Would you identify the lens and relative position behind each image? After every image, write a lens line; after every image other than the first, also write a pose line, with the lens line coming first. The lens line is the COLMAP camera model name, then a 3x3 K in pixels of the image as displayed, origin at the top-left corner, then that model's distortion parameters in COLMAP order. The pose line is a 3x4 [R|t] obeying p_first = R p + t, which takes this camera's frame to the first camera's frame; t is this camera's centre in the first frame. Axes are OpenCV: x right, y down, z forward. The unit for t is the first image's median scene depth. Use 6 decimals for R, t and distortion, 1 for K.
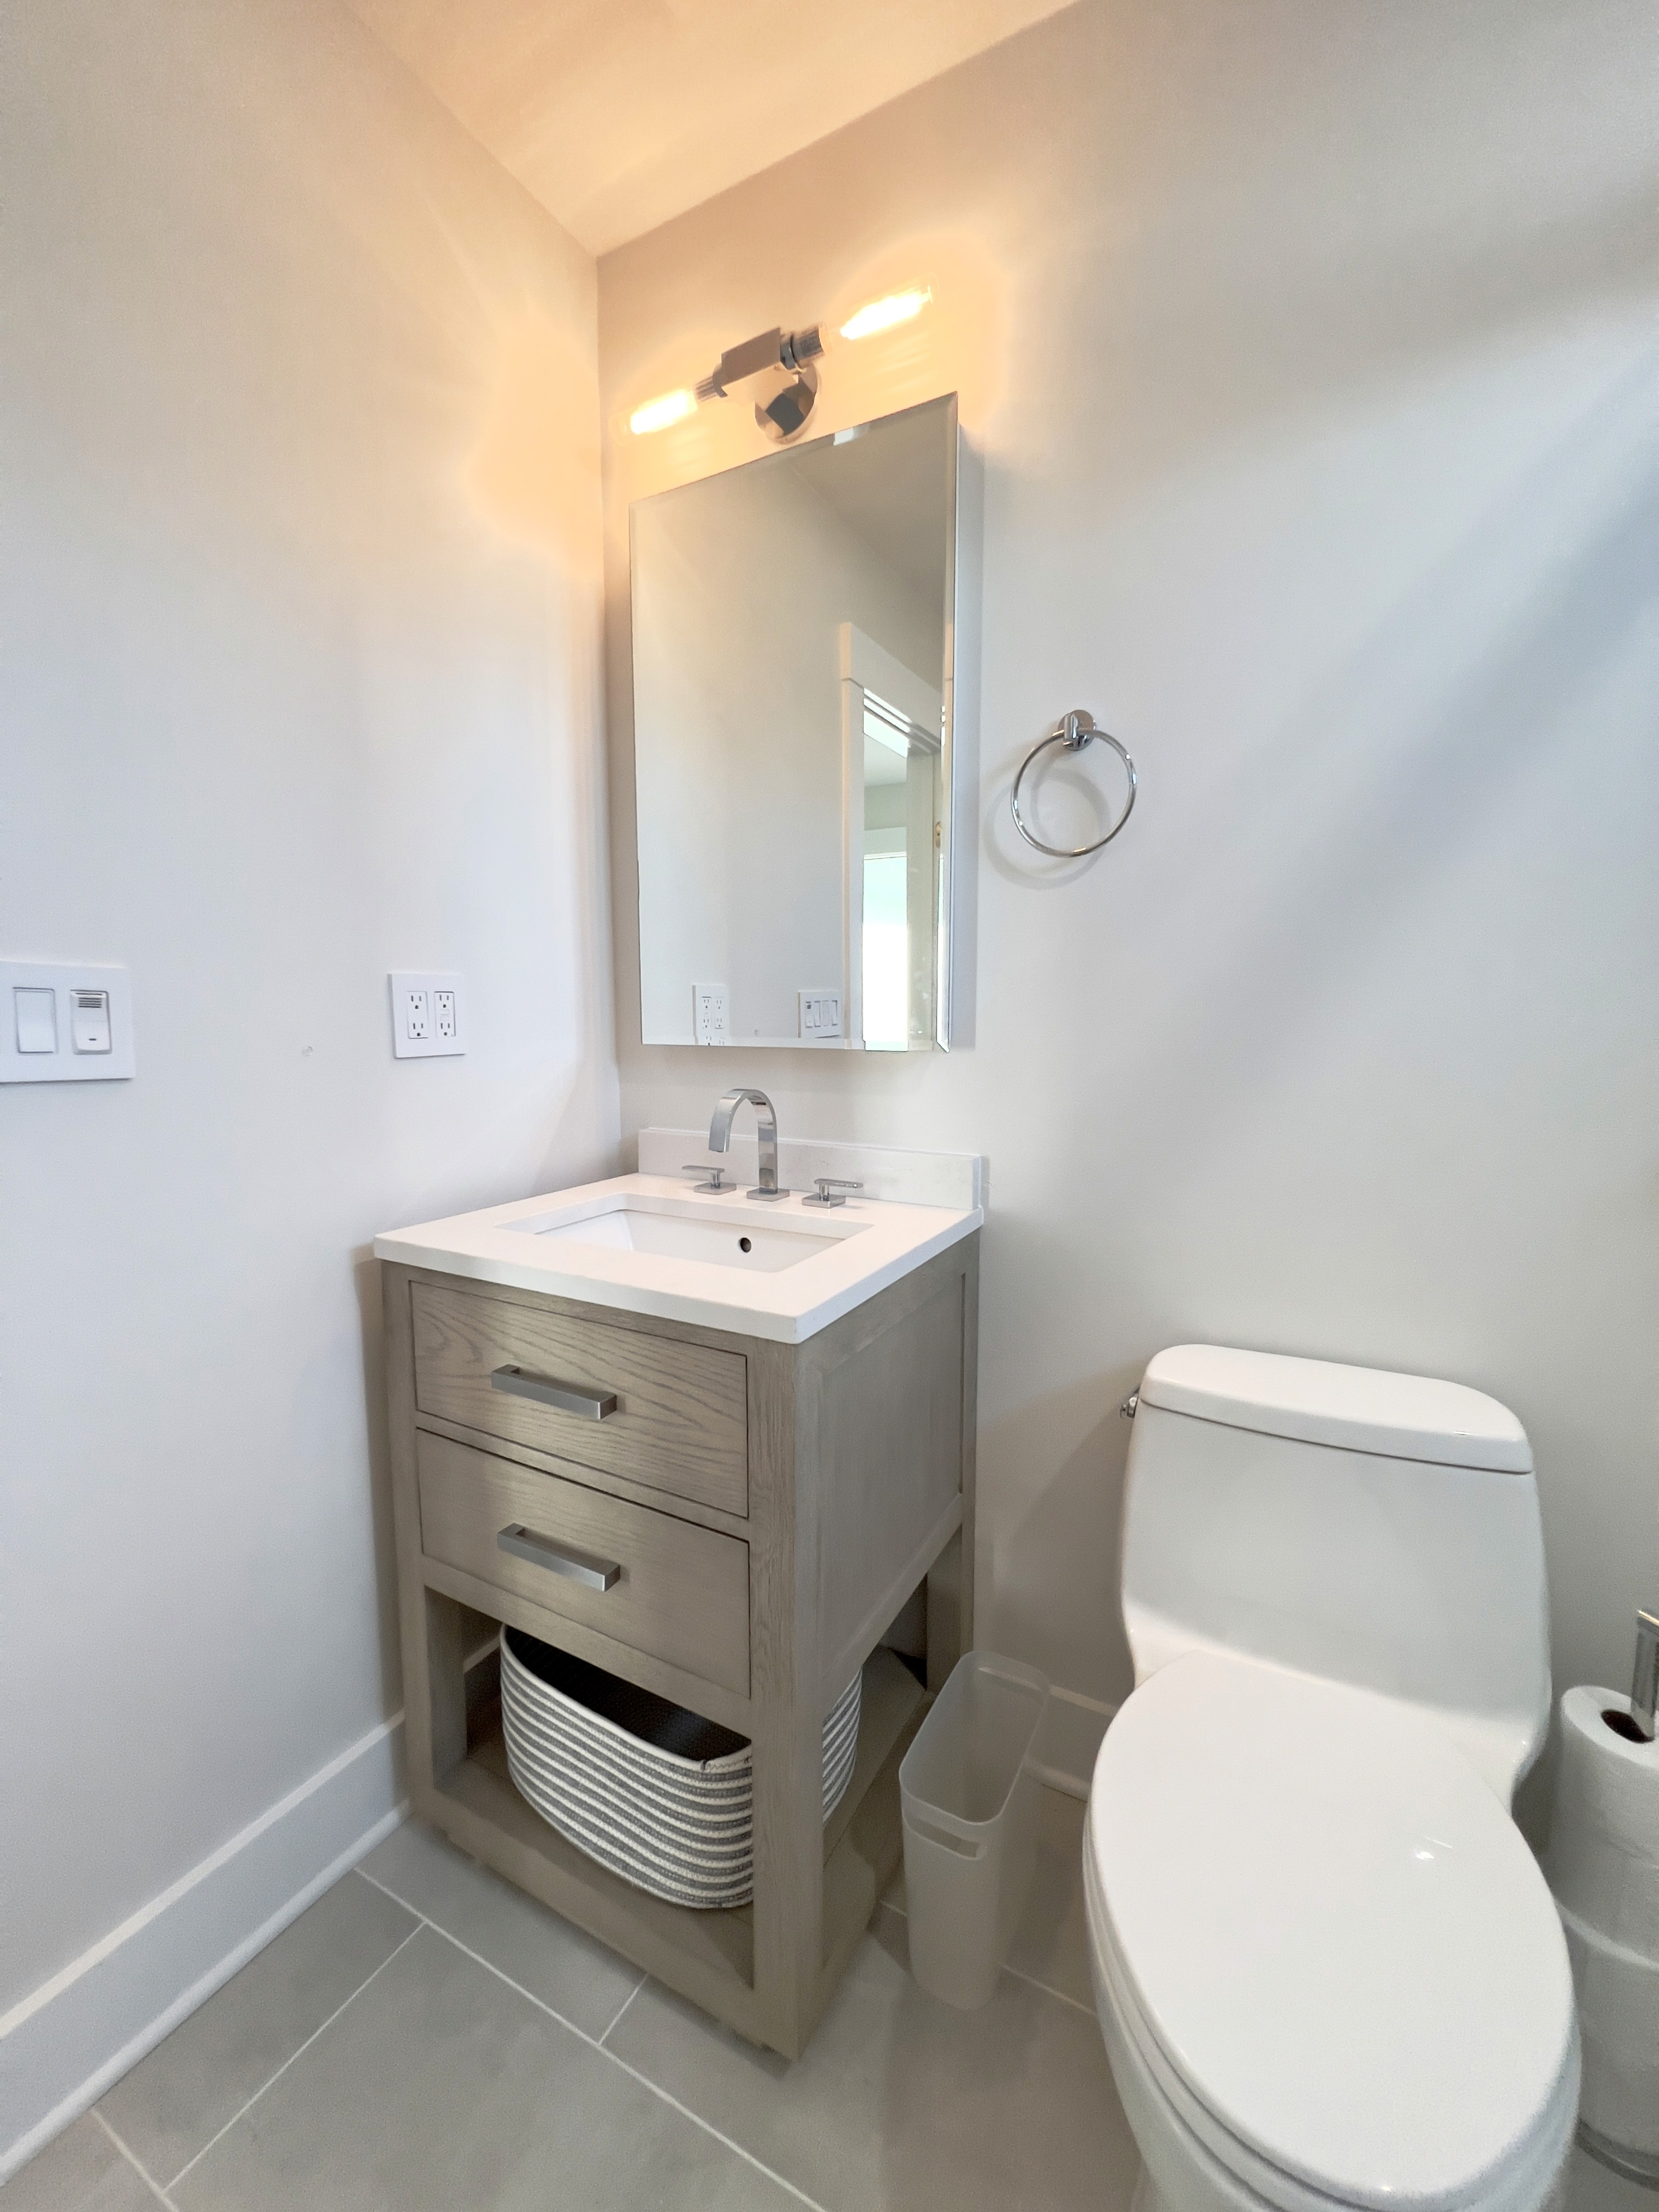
lens RADIAL K [[905.9, 0, 790.5], [0, 905.9, 1095.7], [0, 0, 1]] dist [-0.007933, 0.001191]
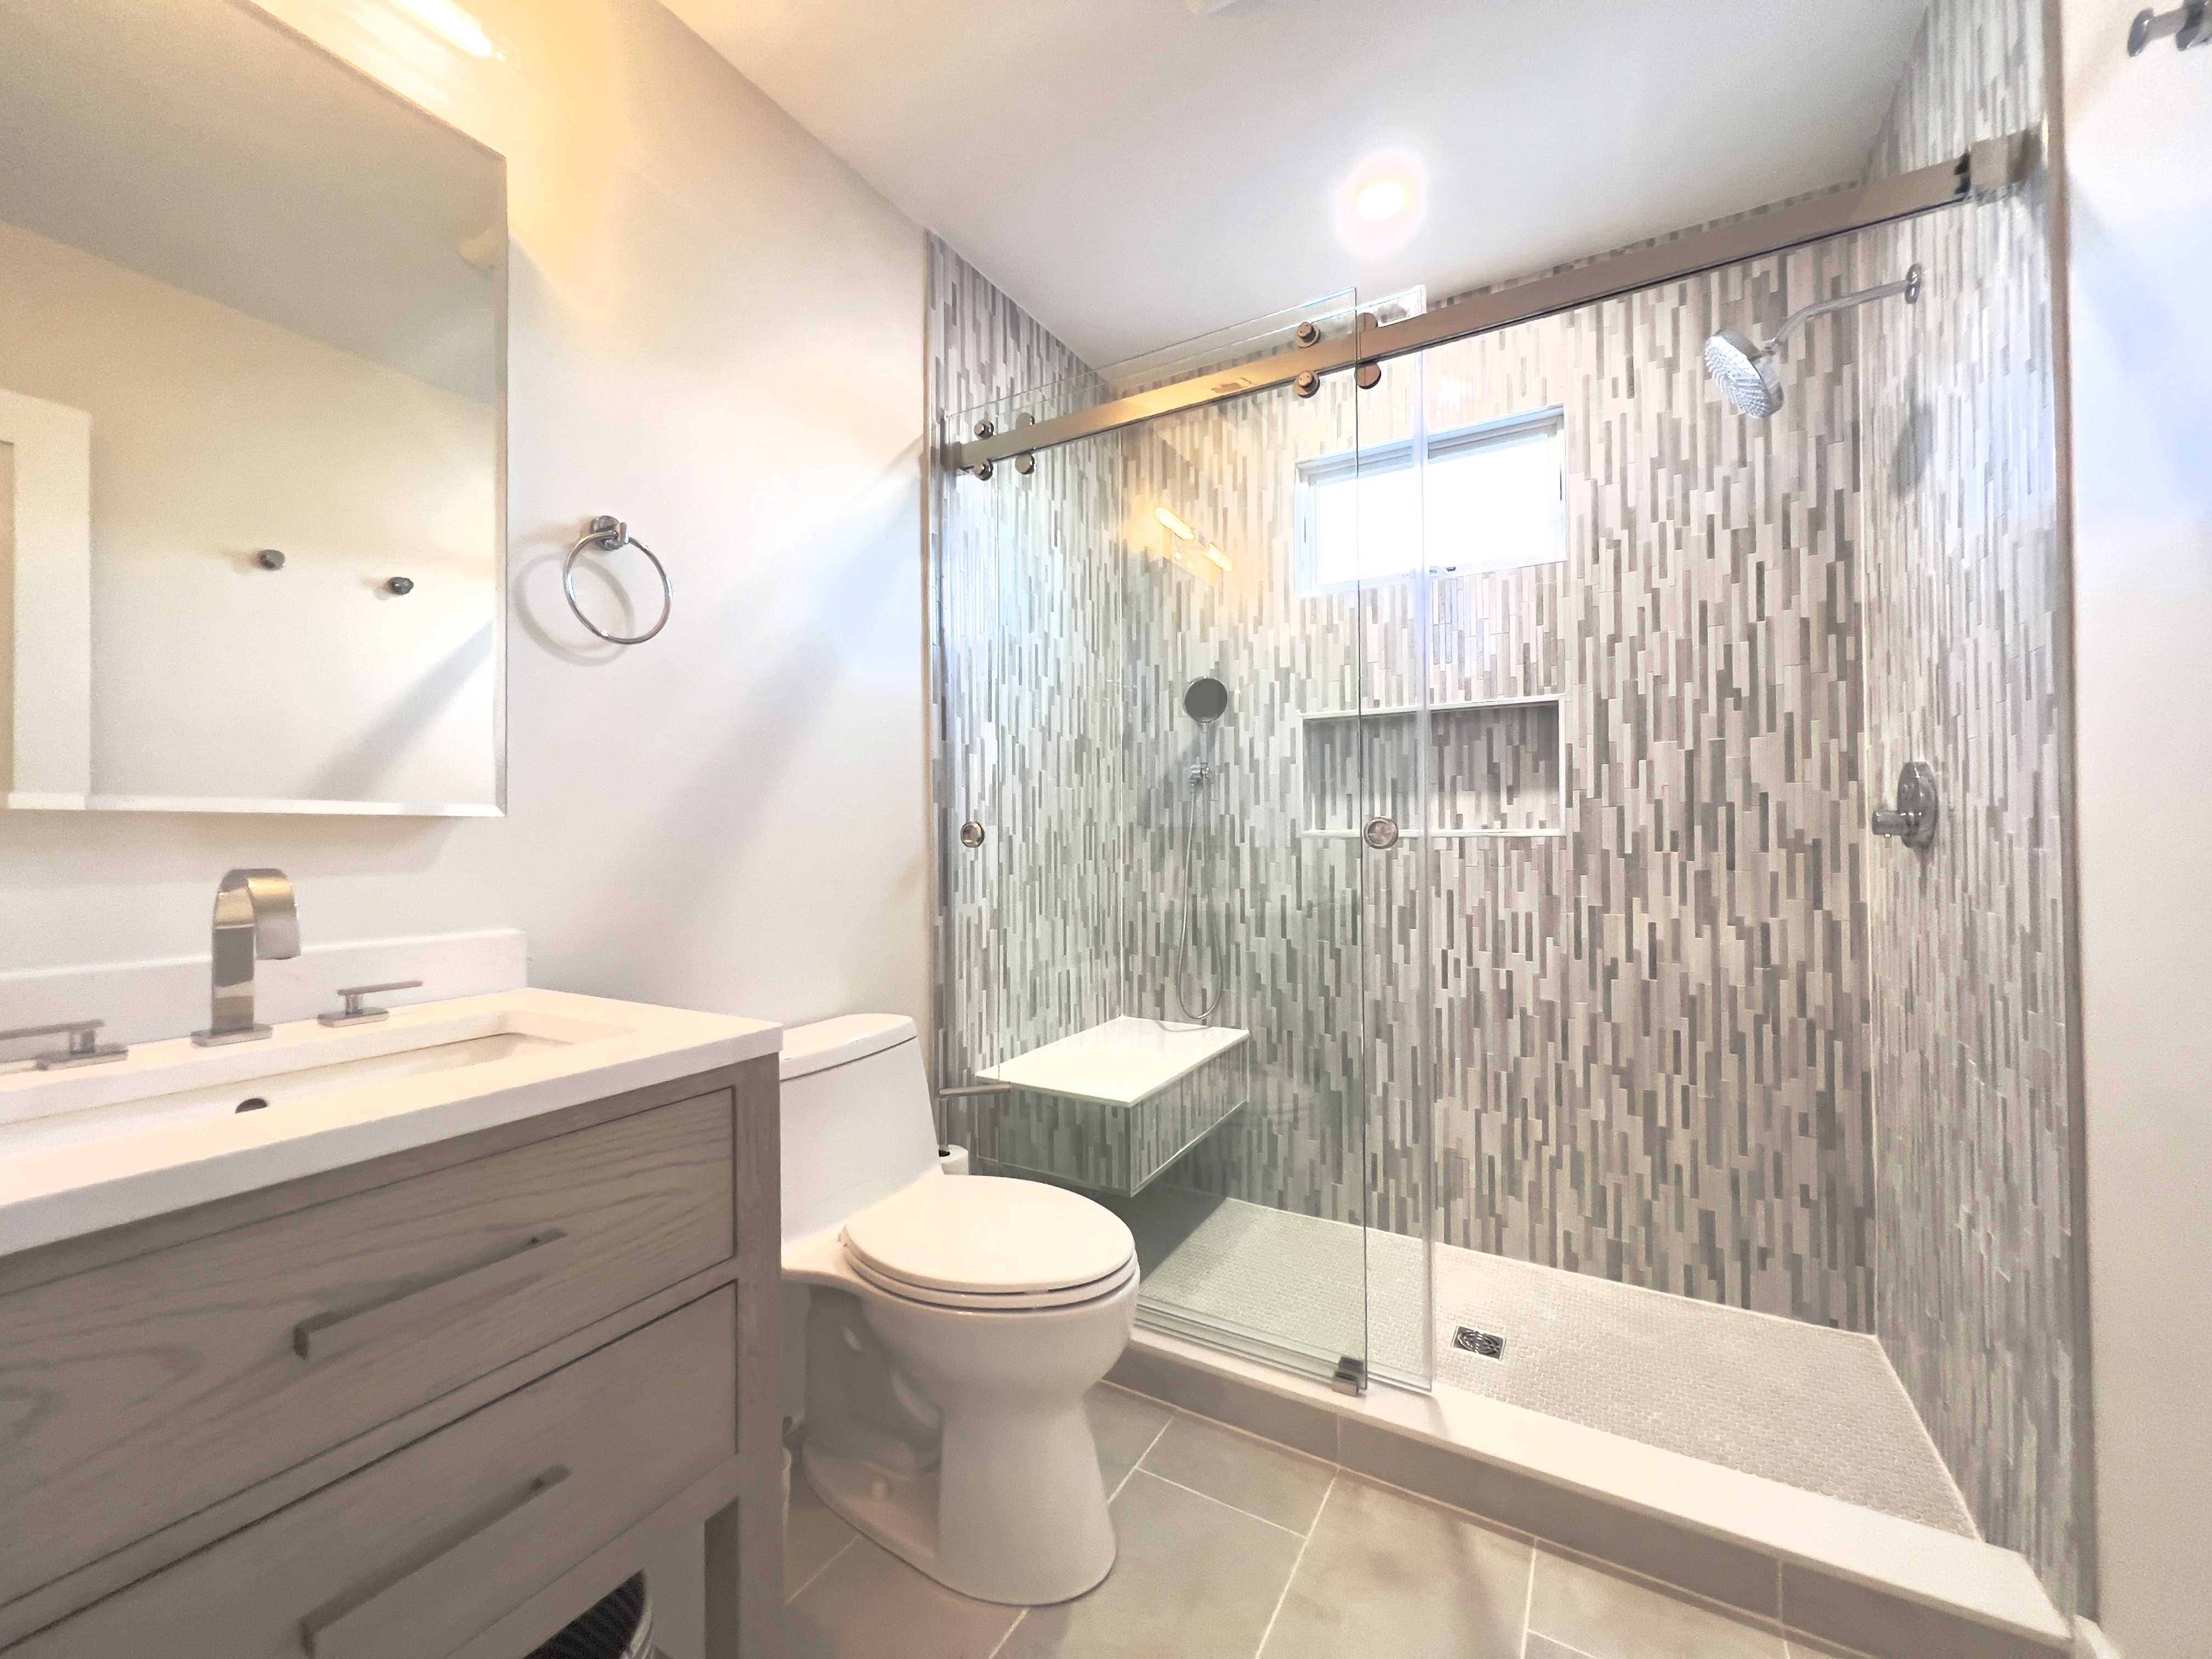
lens RADIAL K [[905.9, 0, 1106.0], [0, 905.9, 829.5], [0, 0, 1]] dist [-0.007933, 0.001191]
pose [[0.016852, 0.004934, 0.999846, -0.830497], [0.112678, 0.993608, -0.006803, 0.044247], [-0.993489, 0.112776, 0.016188, 0.421391]]
